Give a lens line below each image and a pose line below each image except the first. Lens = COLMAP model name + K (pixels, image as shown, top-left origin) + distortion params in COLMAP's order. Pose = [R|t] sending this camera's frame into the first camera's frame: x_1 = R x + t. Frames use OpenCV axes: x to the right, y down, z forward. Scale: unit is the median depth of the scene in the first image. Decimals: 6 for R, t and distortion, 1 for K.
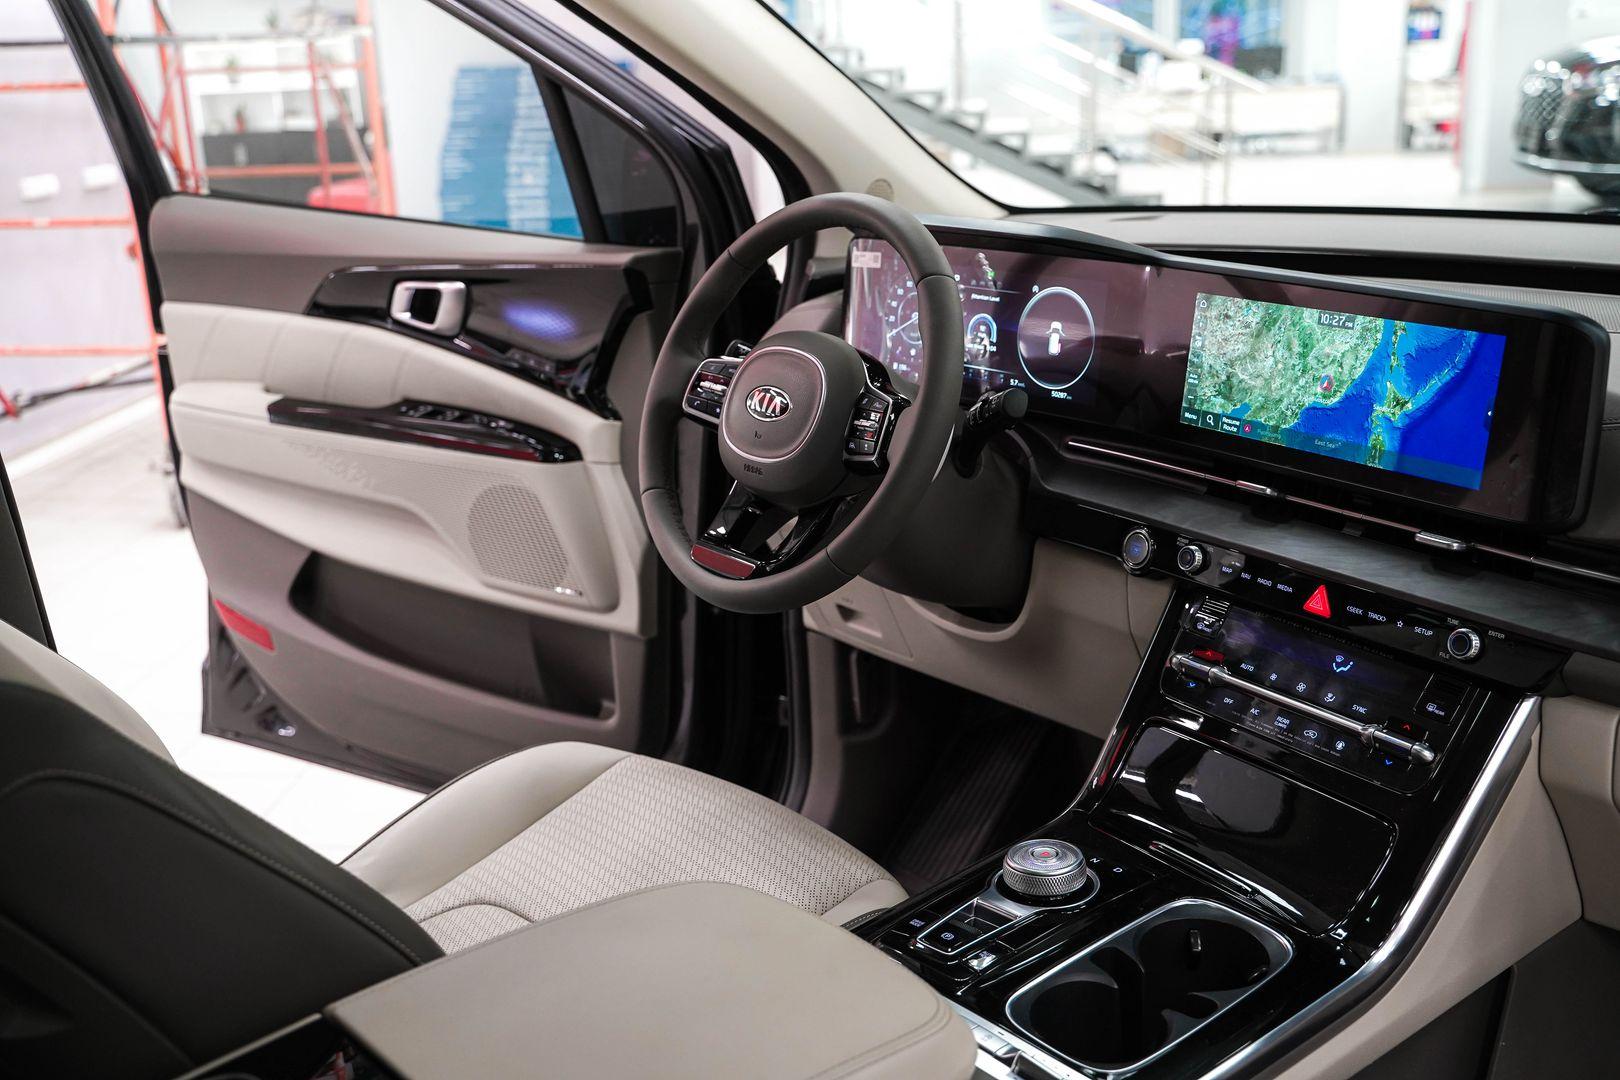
lens RADIAL K [[1652.4, 0, 807.2], [0, 1652.4, 533.3], [0, 0, 1]] dist [-0.056547, 0.145005]
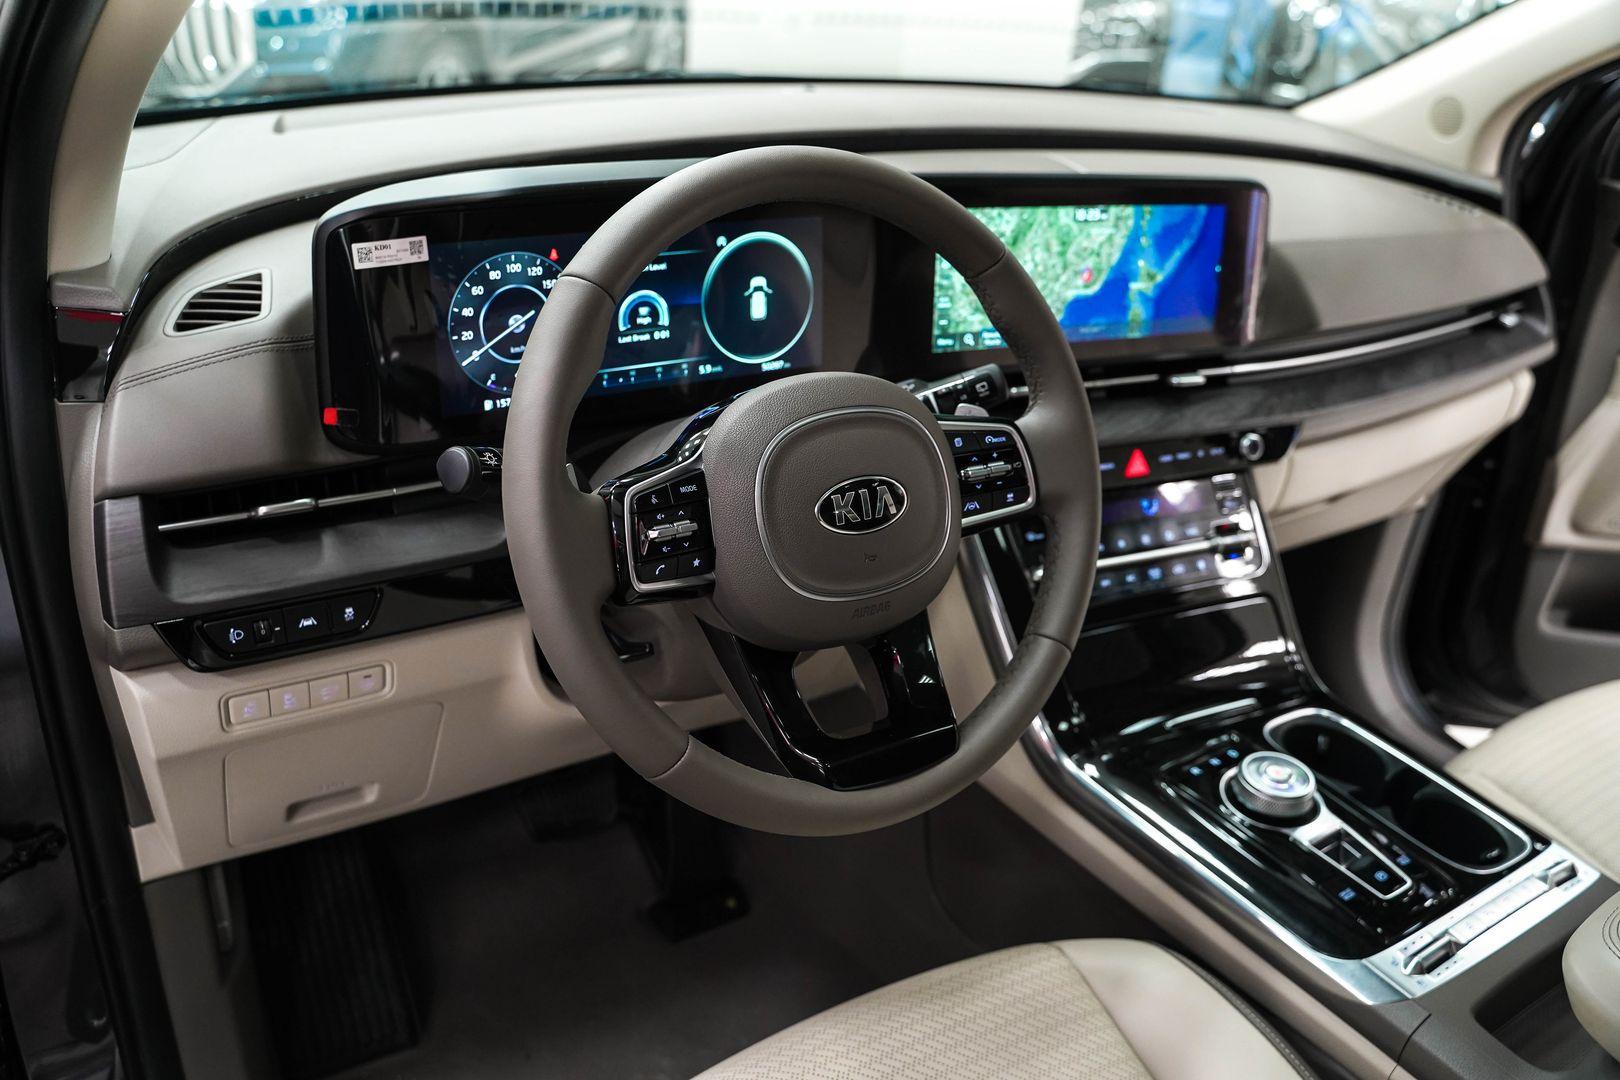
lens RADIAL K [[1307.4, 0, 810.3], [0, 1307.4, 533.4], [0, 0, 1]] dist [-0.117389, 0.096672]
pose [[0.121440, -0.396611, 0.909919, -0.496316], [0.201118, 0.907521, 0.368724, -0.262831], [-0.972010, 0.138223, 0.189975, 0.957856]]
